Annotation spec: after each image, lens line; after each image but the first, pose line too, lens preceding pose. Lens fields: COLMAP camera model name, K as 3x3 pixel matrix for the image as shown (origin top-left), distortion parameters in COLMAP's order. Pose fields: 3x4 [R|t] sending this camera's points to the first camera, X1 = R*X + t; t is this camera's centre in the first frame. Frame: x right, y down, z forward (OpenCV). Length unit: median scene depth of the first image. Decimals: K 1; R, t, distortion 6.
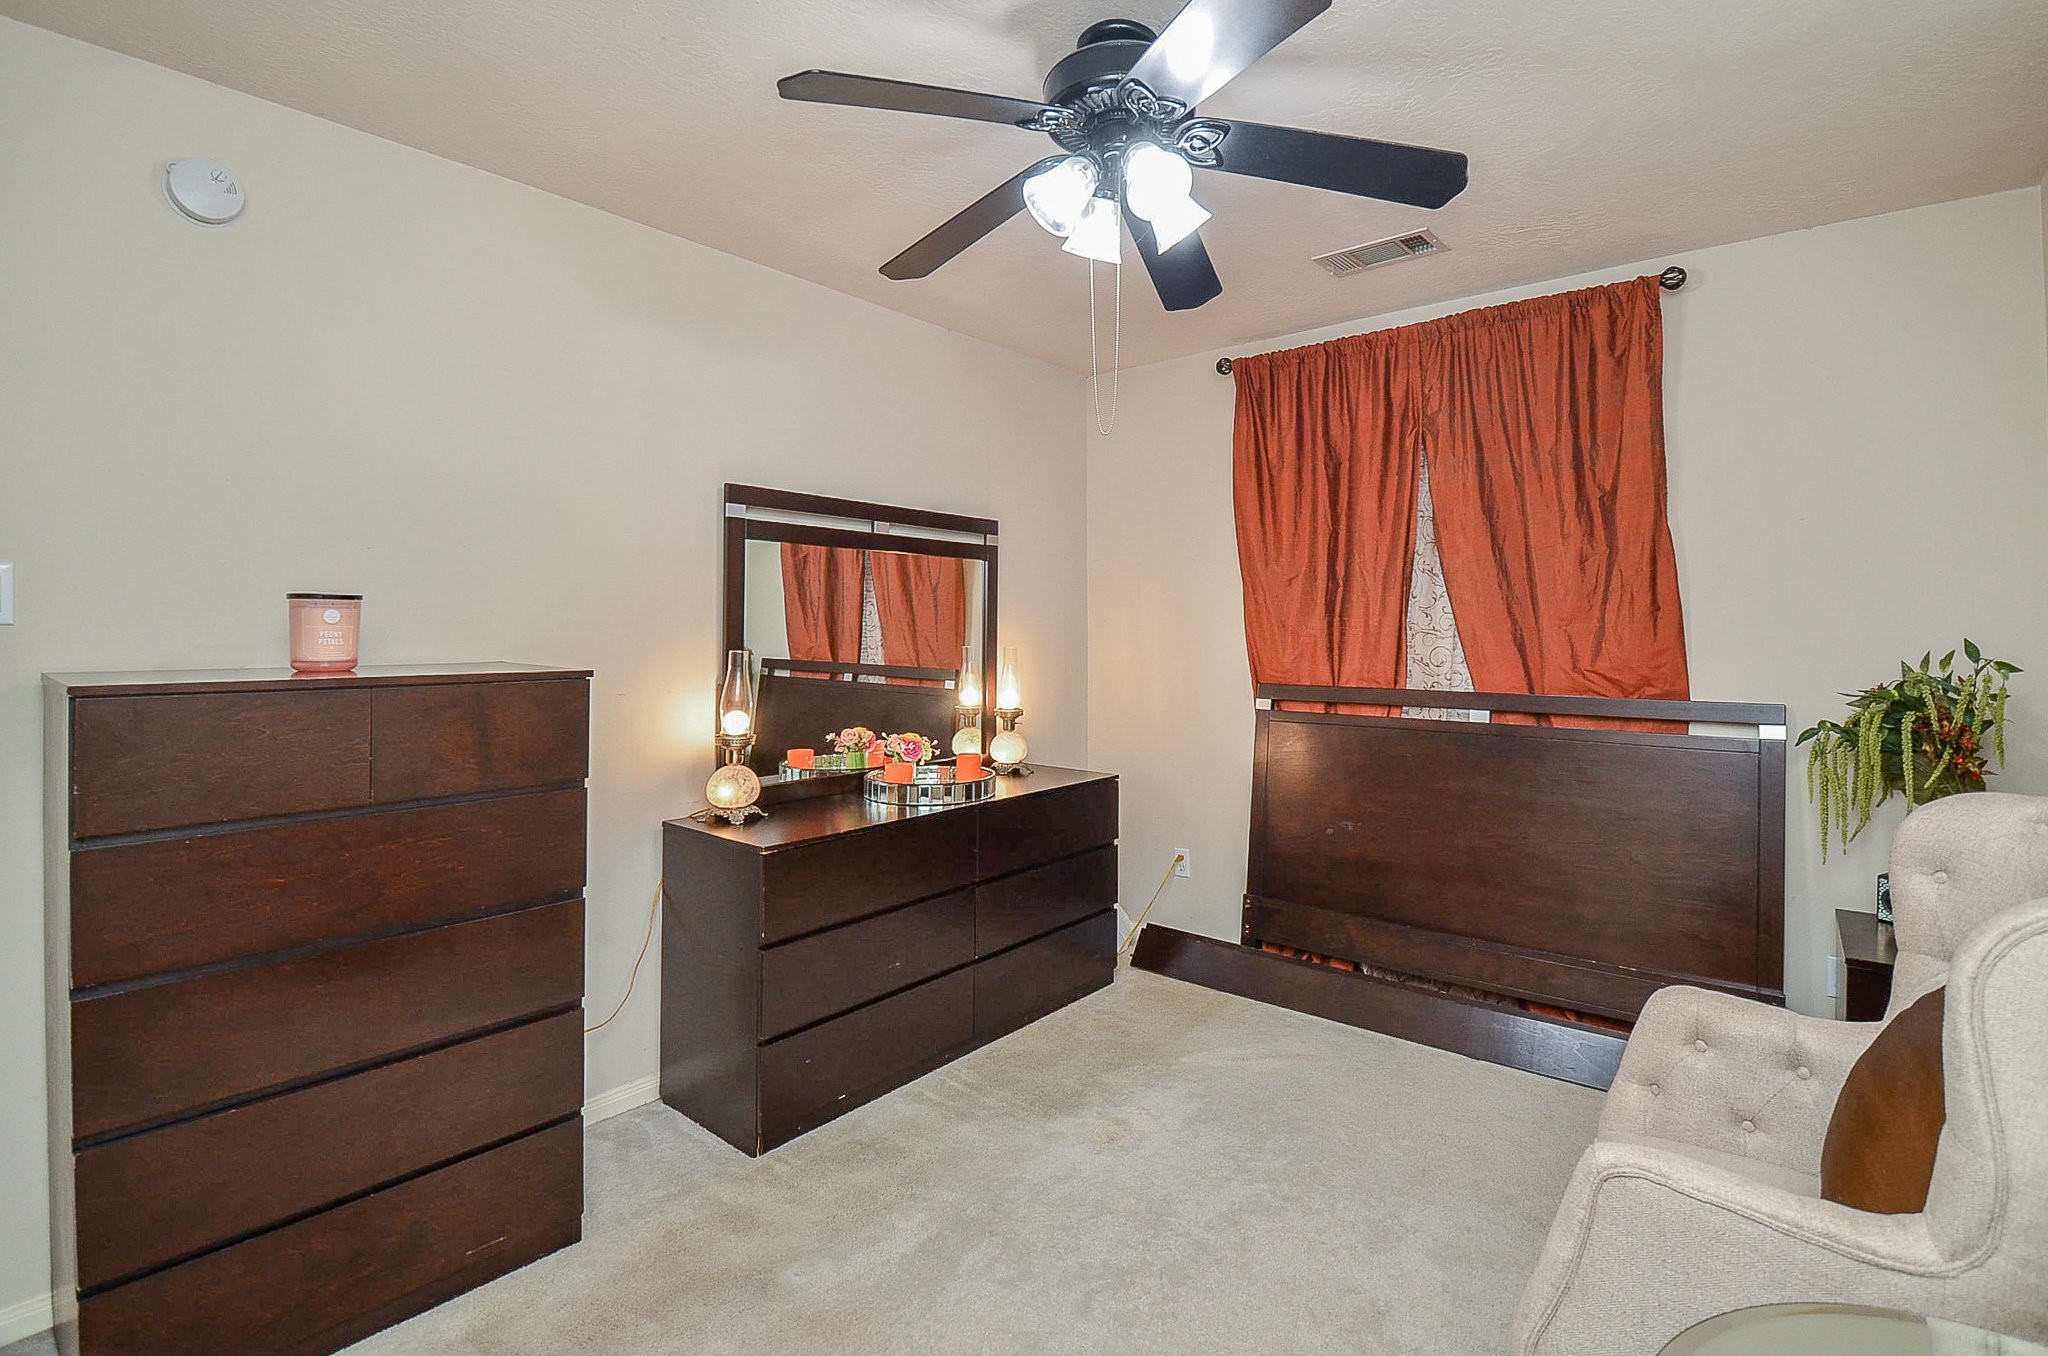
lens RADIAL K [[936.9, 0, 1027.8], [0, 936.9, 643.0], [0, 0, 1]] dist [0.025465, -0.022763]
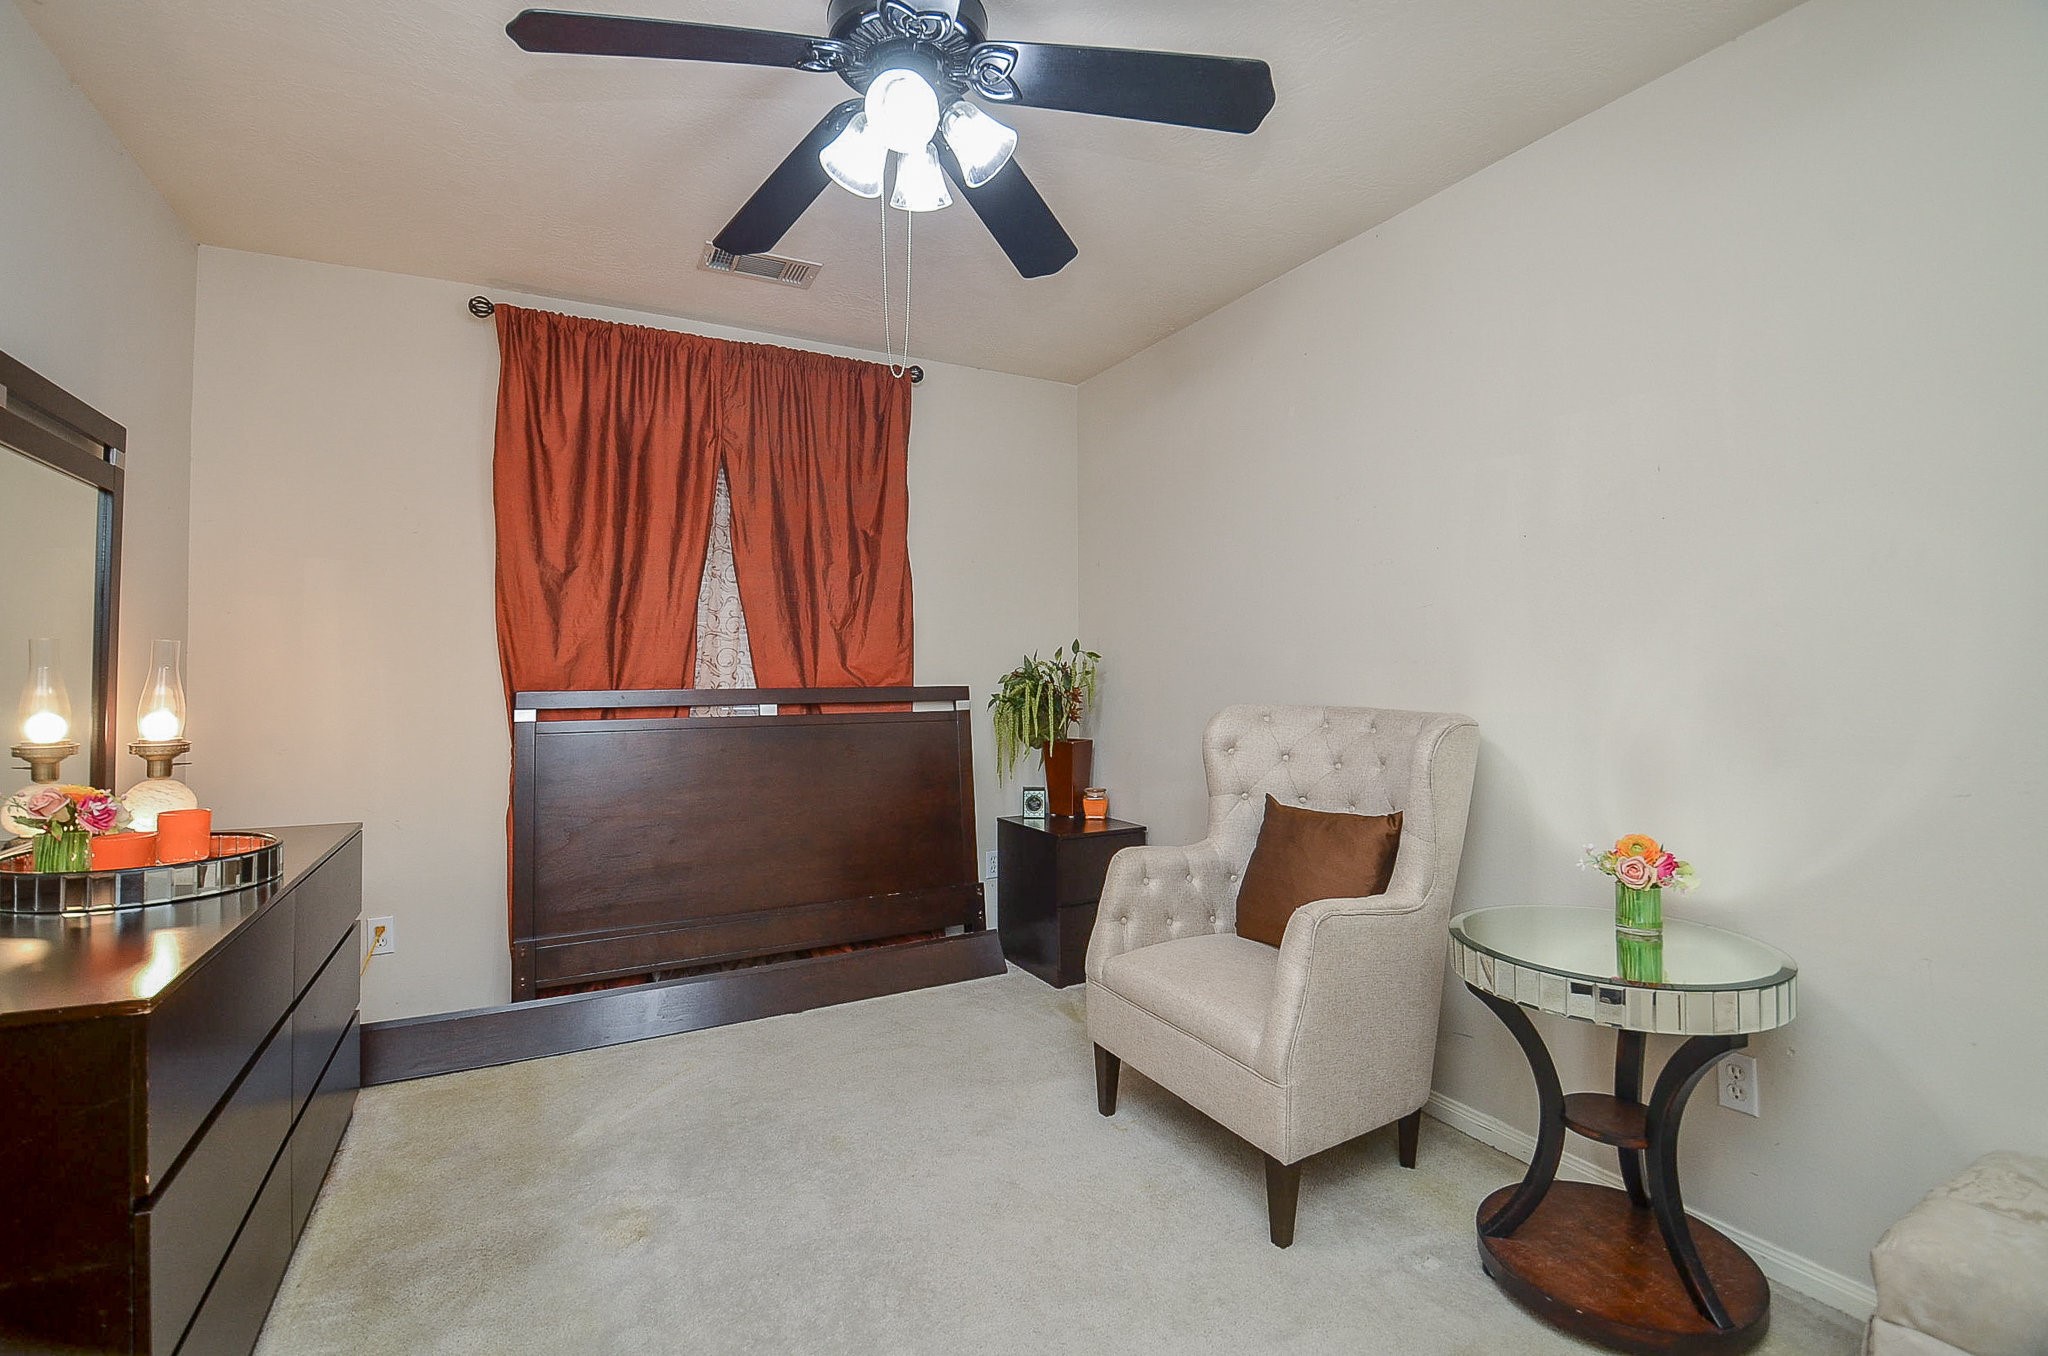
lens RADIAL K [[914.8, 0, 1037.3], [0, 914.8, 654.9], [0, 0, 1]] dist [0.023992, -0.021257]
pose [[0.406556, 0.011231, 0.913557, -0.387770], [0.013310, 0.999746, -0.018214, 0.037464], [-0.913529, 0.019564, 0.406303, 0.272954]]
